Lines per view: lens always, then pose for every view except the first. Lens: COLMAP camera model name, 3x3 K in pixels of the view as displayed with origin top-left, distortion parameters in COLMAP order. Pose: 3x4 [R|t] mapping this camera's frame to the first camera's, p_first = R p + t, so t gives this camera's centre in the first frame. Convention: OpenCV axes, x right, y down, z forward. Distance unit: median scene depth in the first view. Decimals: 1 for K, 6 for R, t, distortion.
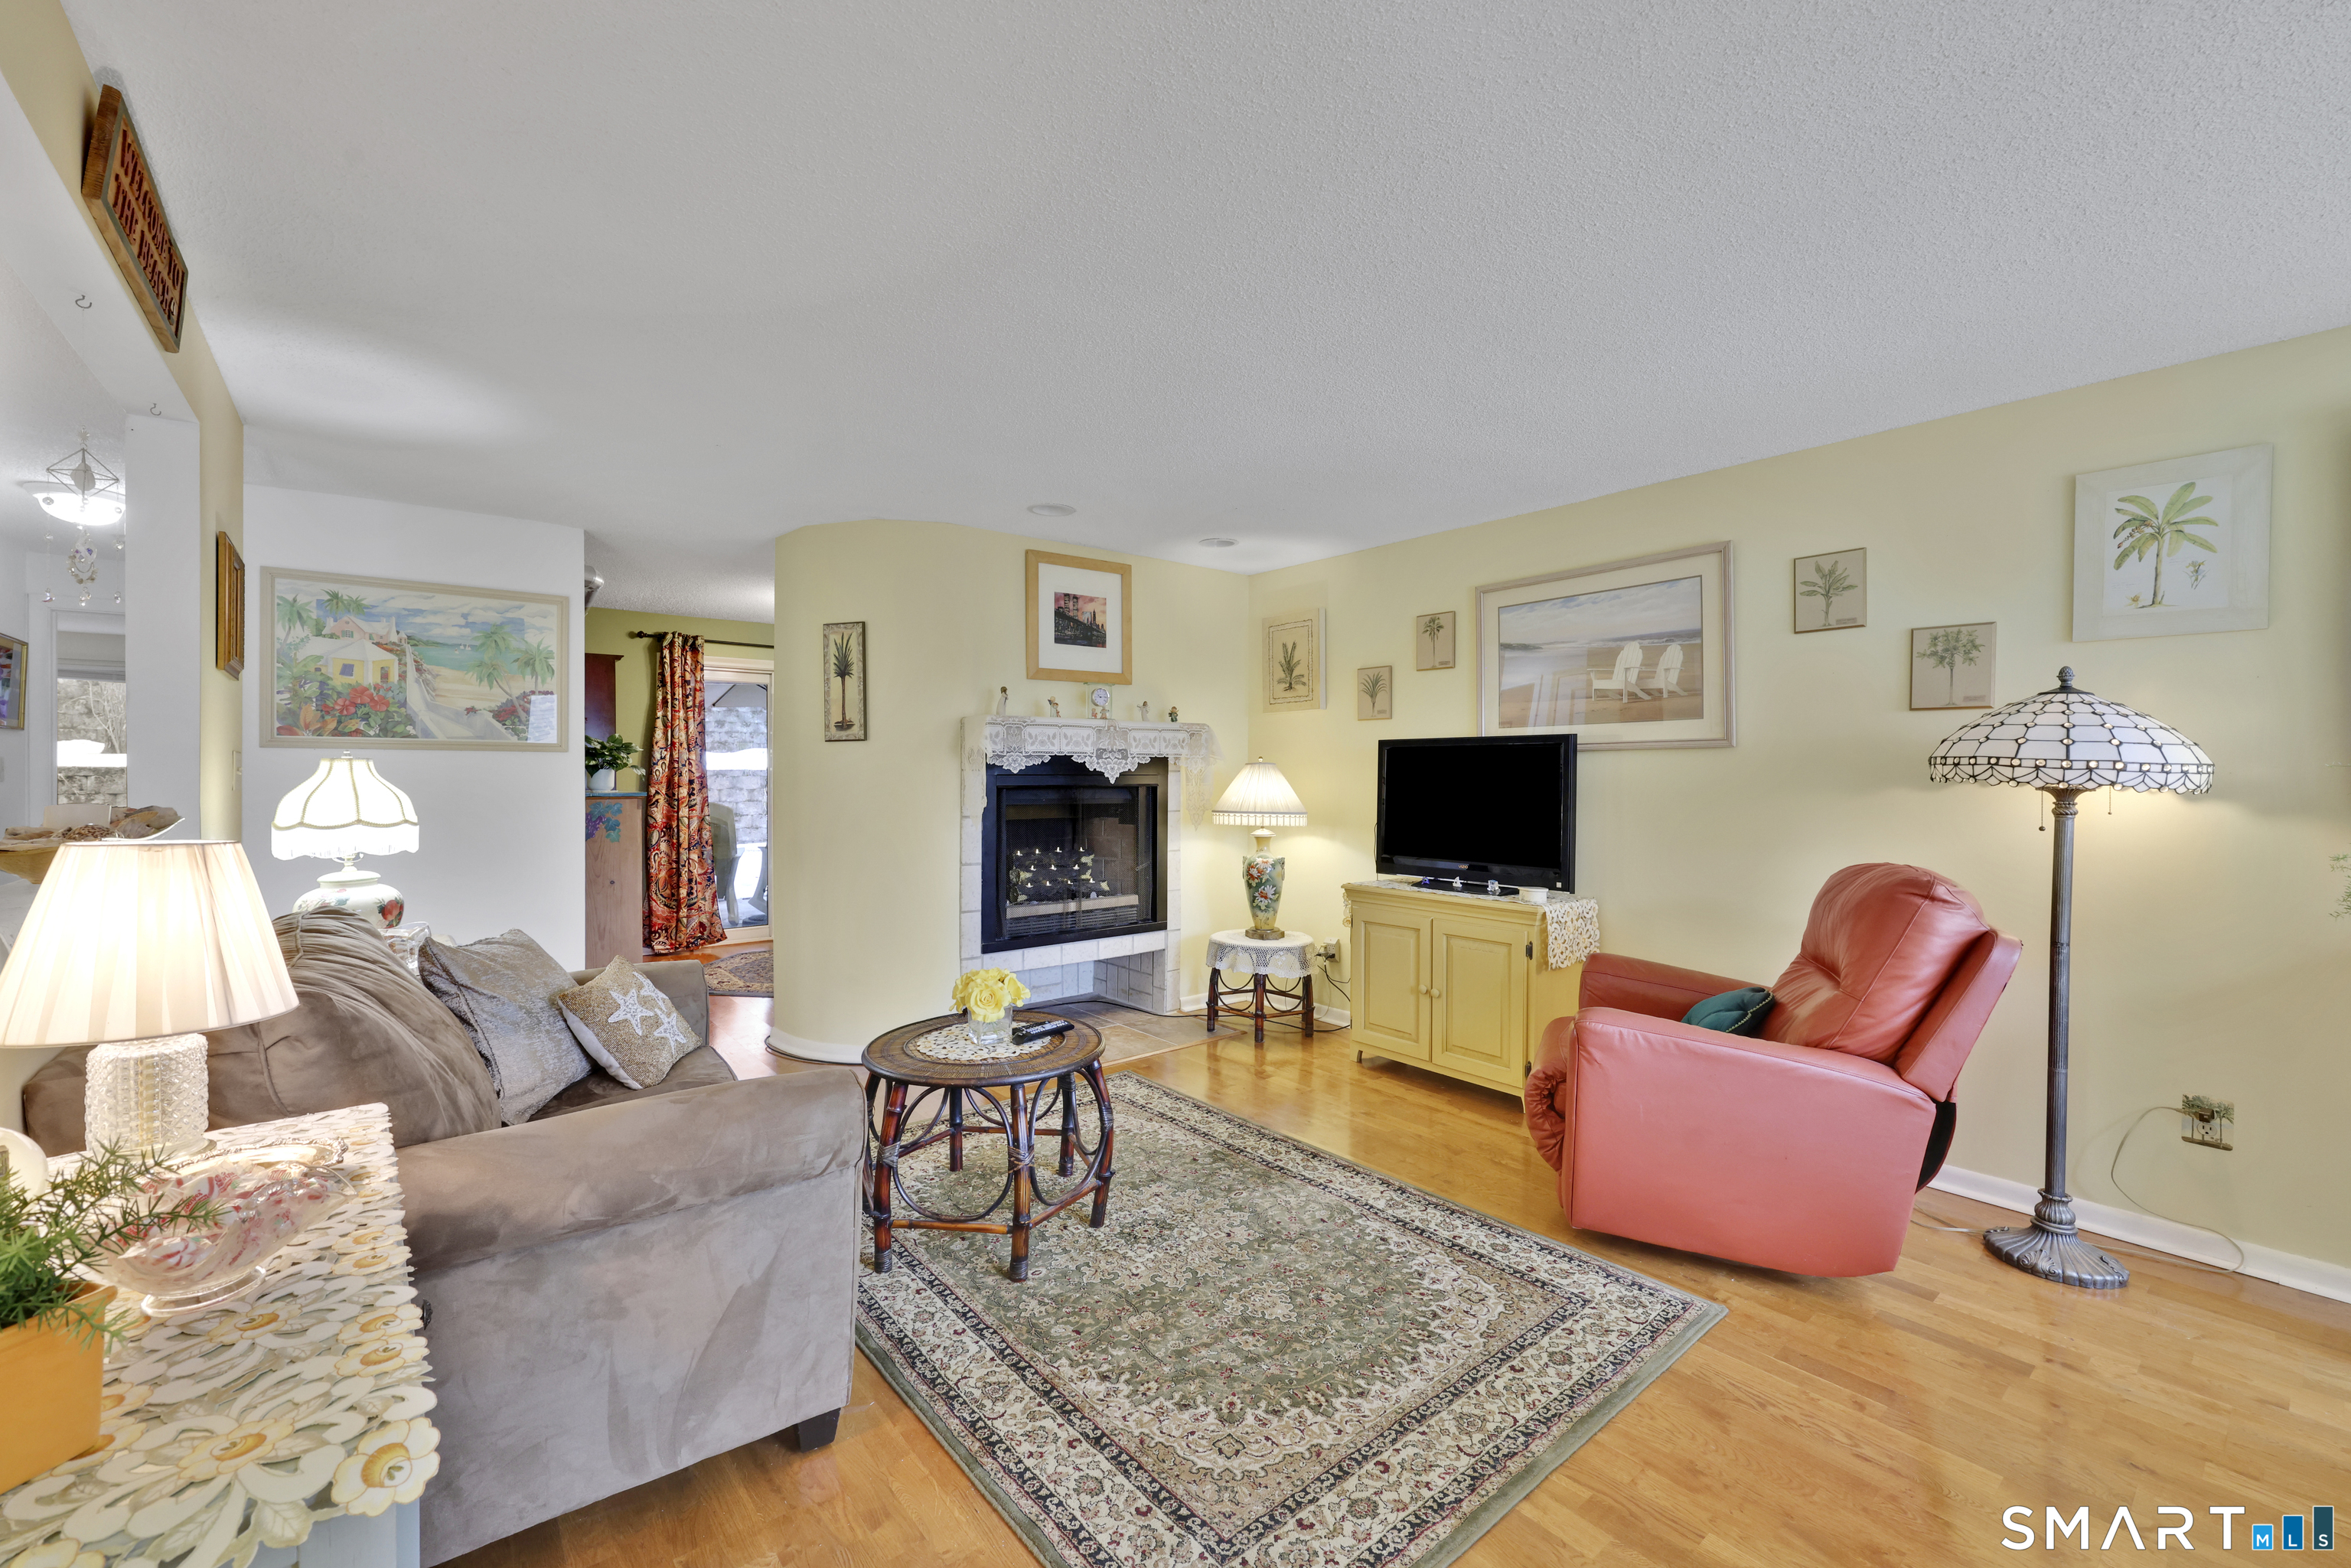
lens RADIAL K [[942.7, 0, 1123.6], [0, 942.7, 778.4], [0, 0, 1]] dist [-0.008140, 0.000198]
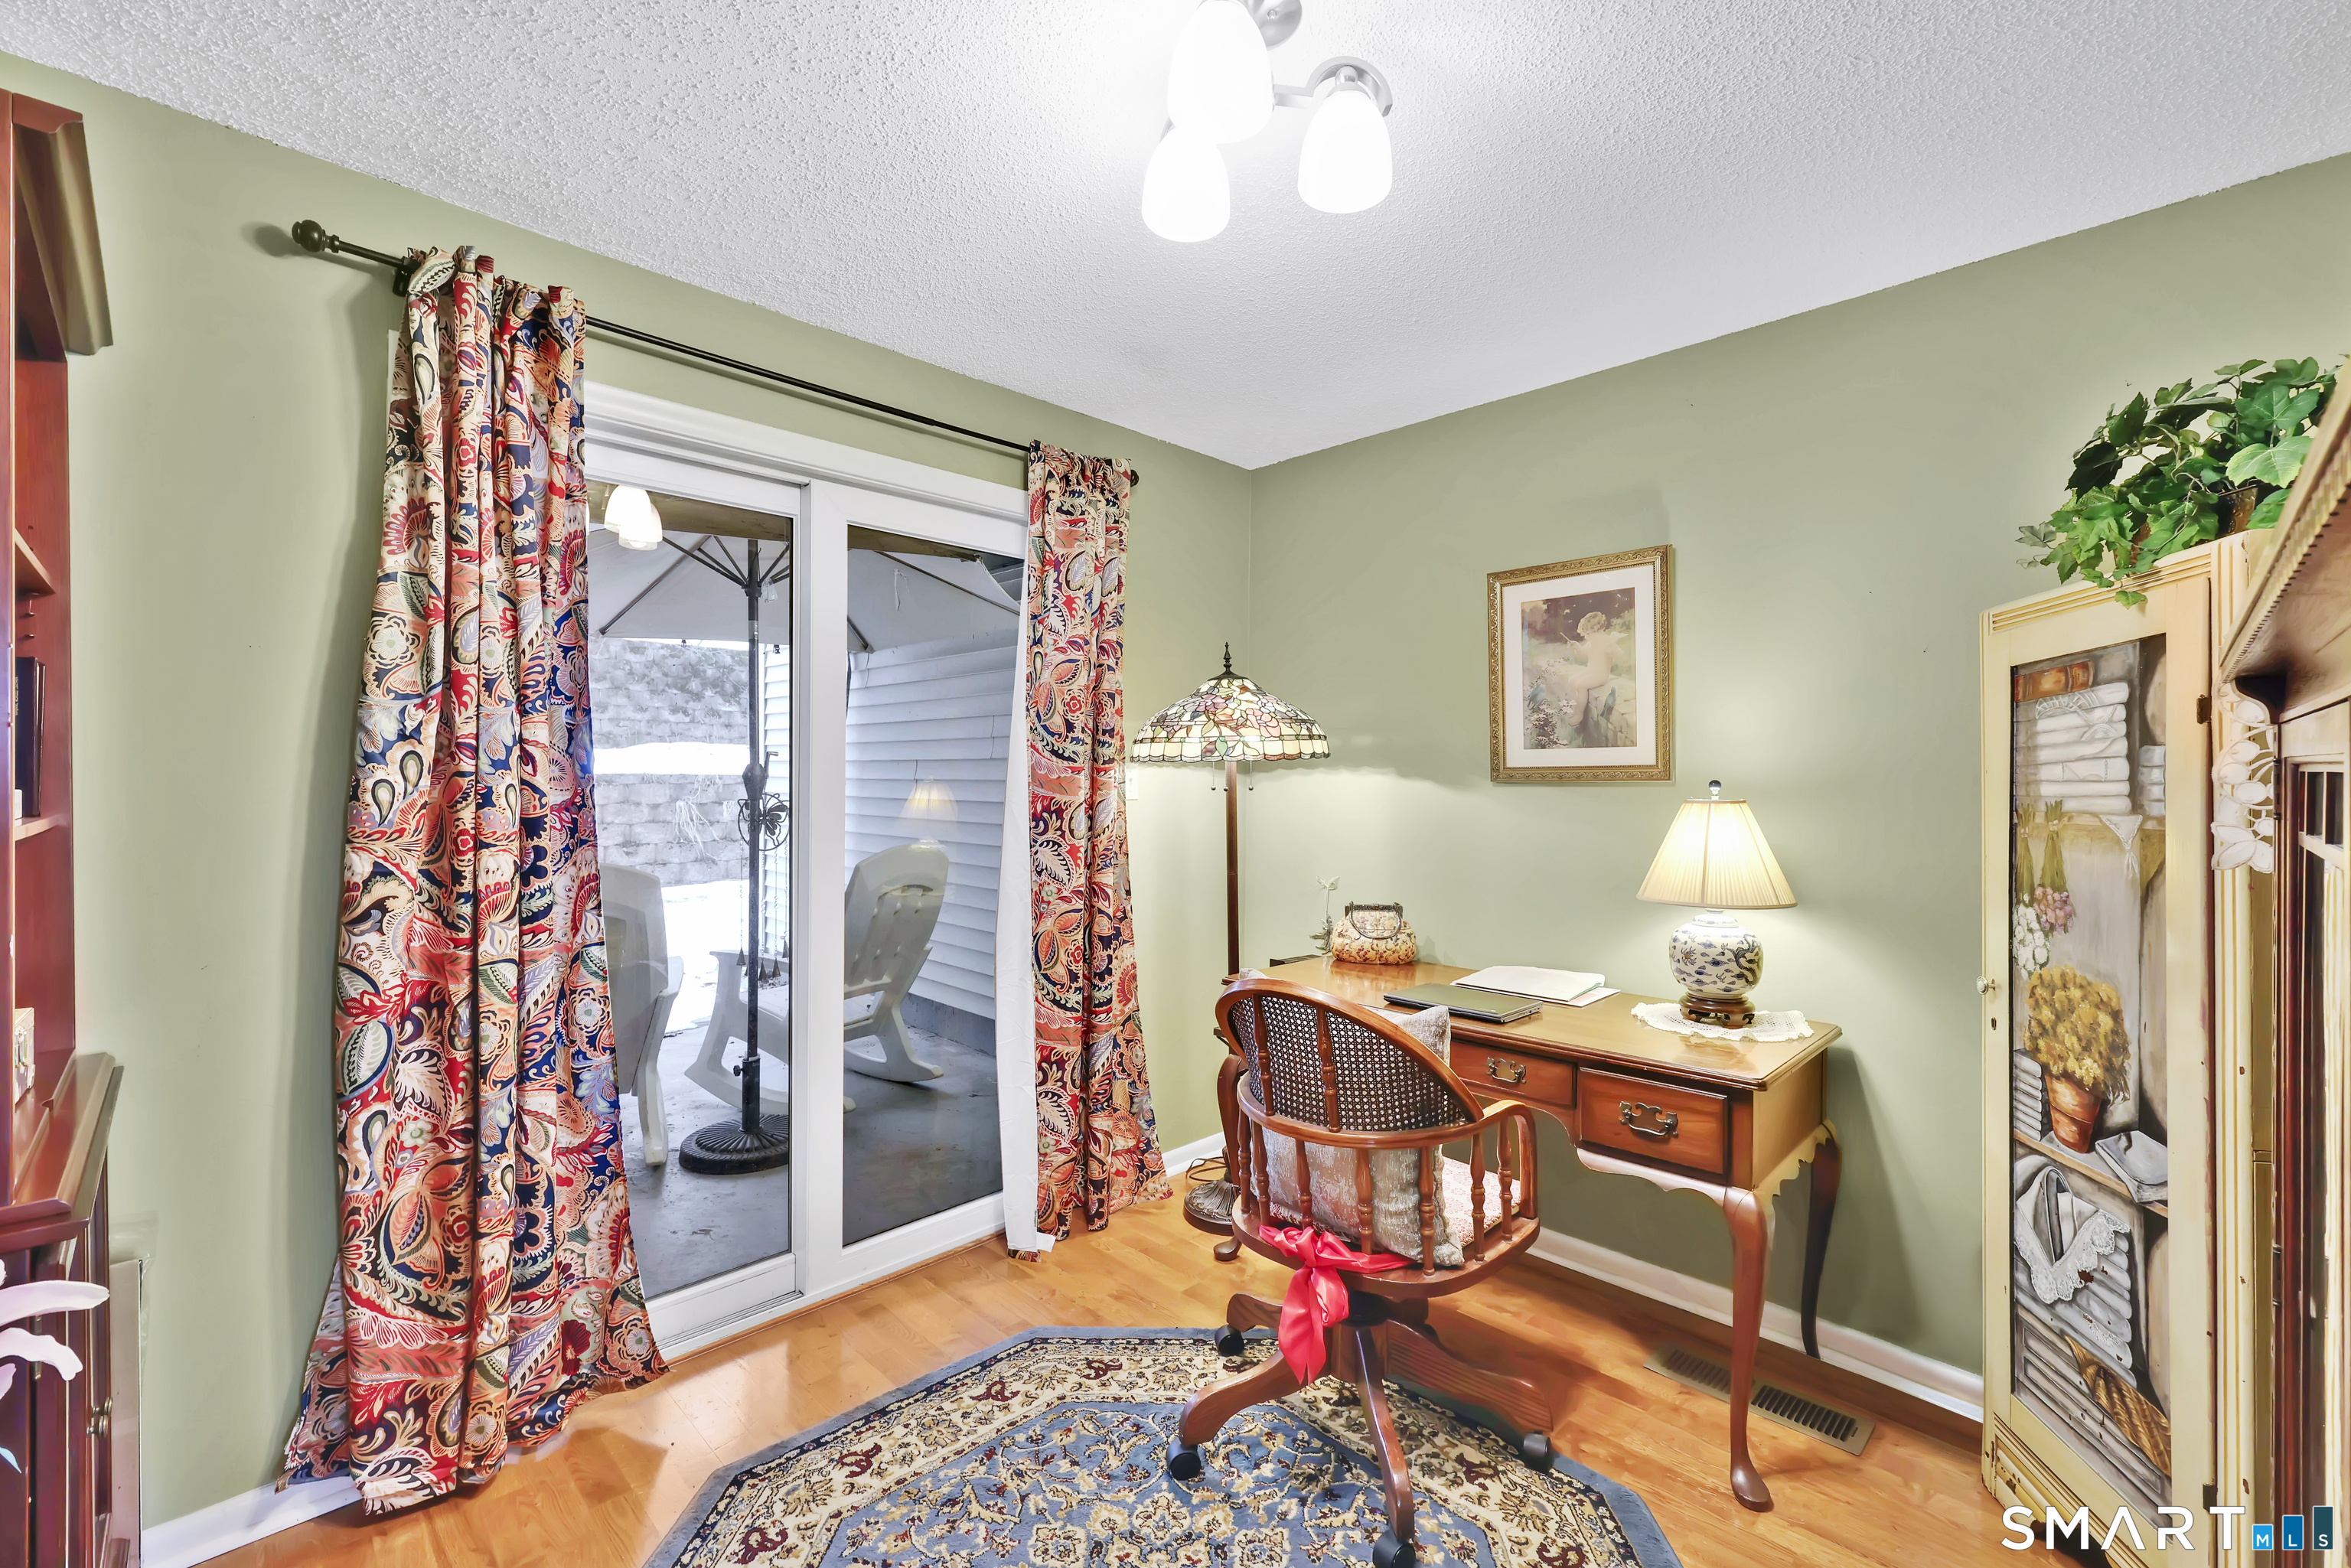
lens RADIAL K [[942.7, 0, 1179.3], [0, 942.7, 774.5], [0, 0, 1]] dist [-0.008140, 0.000198]
pose [[0.988546, 0.000681, 0.150916, -0.319309], [0.000433, 0.999973, -0.007348, -0.008934], [-0.150917, 0.007329, 0.988519, 0.712663]]
